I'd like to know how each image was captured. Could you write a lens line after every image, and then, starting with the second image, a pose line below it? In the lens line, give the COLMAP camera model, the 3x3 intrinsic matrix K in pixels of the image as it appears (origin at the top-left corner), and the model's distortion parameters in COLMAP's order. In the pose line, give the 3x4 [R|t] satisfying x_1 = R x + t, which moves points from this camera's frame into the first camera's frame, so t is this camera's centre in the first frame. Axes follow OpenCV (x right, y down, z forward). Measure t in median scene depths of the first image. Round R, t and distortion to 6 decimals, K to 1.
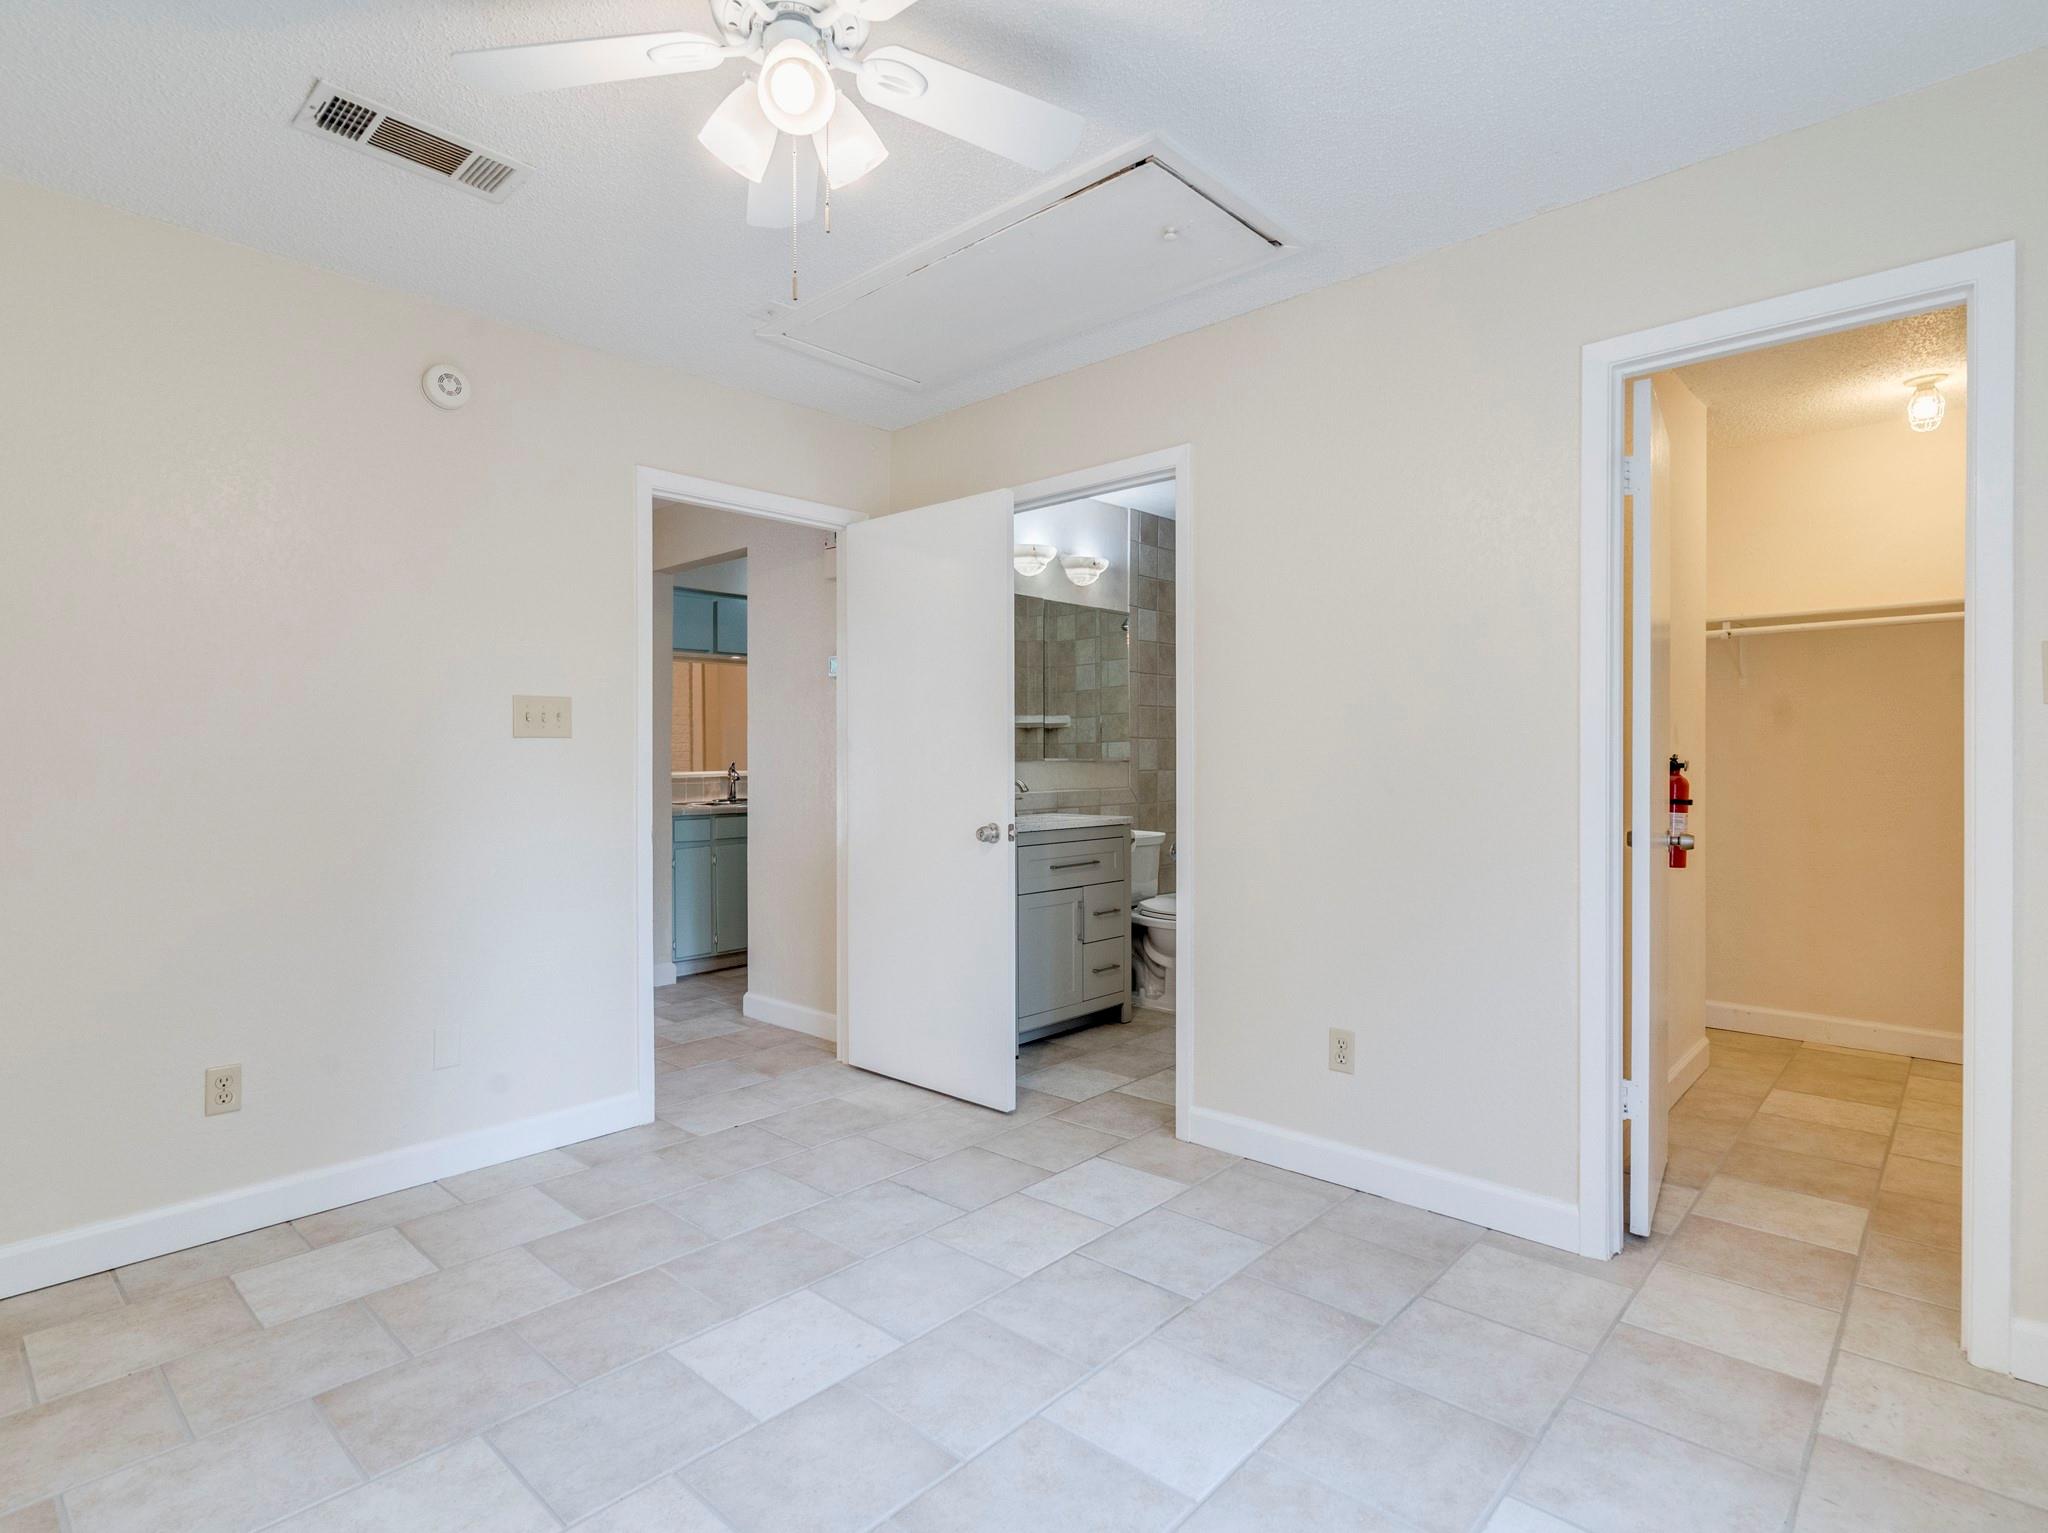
lens RADIAL K [[1039.4, 0, 1031.4], [0, 1039.4, 768.6], [0, 0, 1]] dist [0.005150, 0.000777]
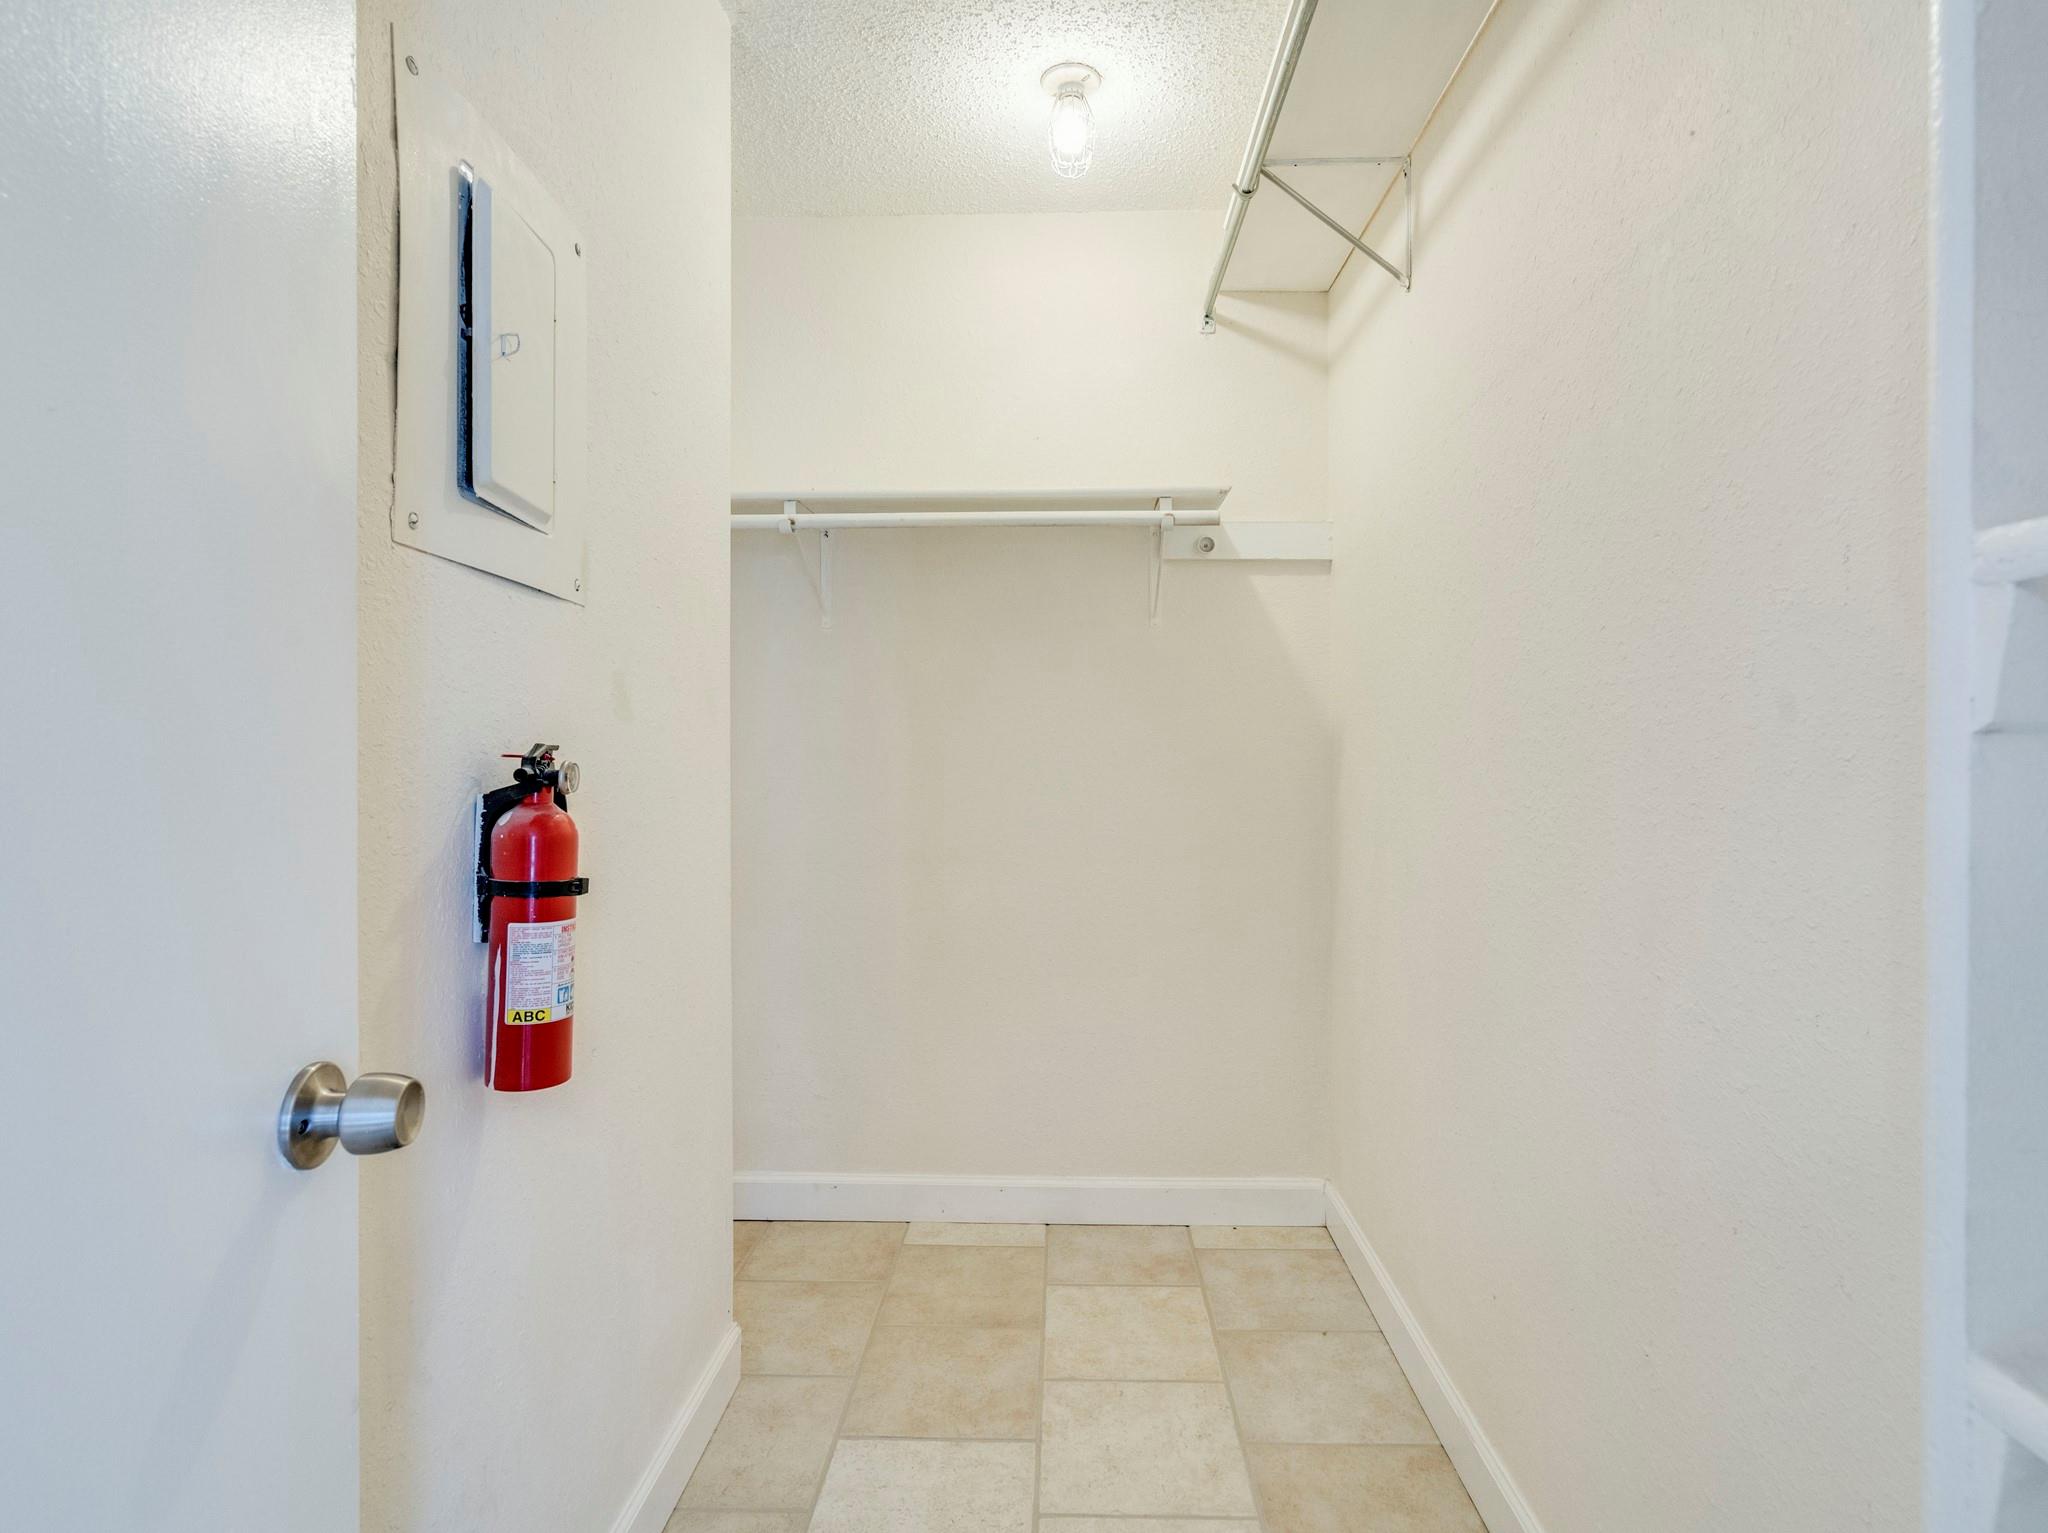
lens RADIAL K [[1039.4, 0, 1026.6], [0, 1039.4, 759.2], [0, 0, 1]] dist [0.005150, 0.000777]
pose [[0.759025, 0.001328, 0.651060, 0.333077], [-0.000428, 0.999999, -0.001541, -0.004908], [-0.651061, 0.000891, 0.759025, 0.415490]]
